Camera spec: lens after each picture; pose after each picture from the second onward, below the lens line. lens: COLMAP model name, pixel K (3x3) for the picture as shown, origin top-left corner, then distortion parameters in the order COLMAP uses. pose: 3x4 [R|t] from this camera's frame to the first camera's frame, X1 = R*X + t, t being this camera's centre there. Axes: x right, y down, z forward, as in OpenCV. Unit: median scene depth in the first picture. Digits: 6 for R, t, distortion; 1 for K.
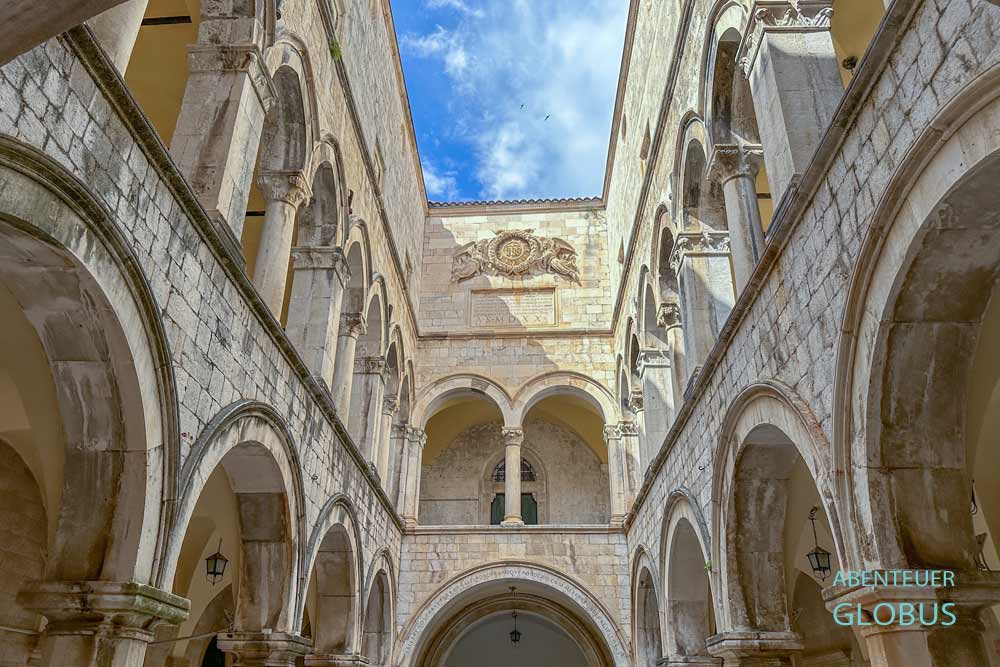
lens RADIAL K [[743.2, 0, 502.3], [0, 743.2, 317.7], [0, 0, 1]] dist [0.165313, -0.330303]
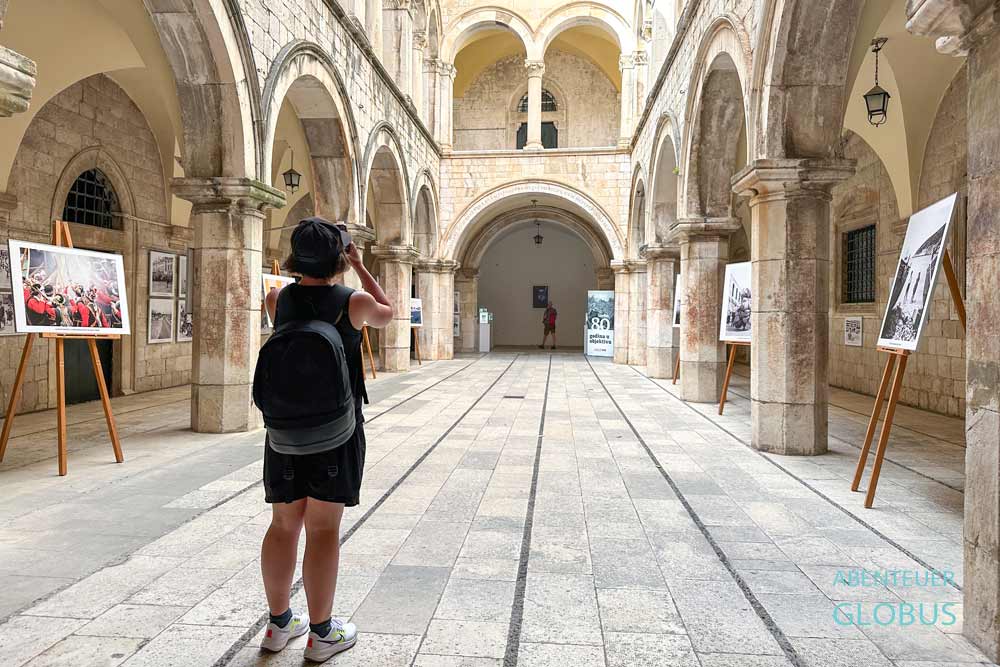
lens RADIAL K [[743.2, 0, 502.3], [0, 743.2, 317.7], [0, 0, 1]] dist [0.165313, -0.330303]
pose [[0.998264, -0.000717, -0.058896, 0.050025], [0.027642, 0.888671, 0.457711, -0.035538], [0.052011, -0.458544, 0.887148, -0.223450]]
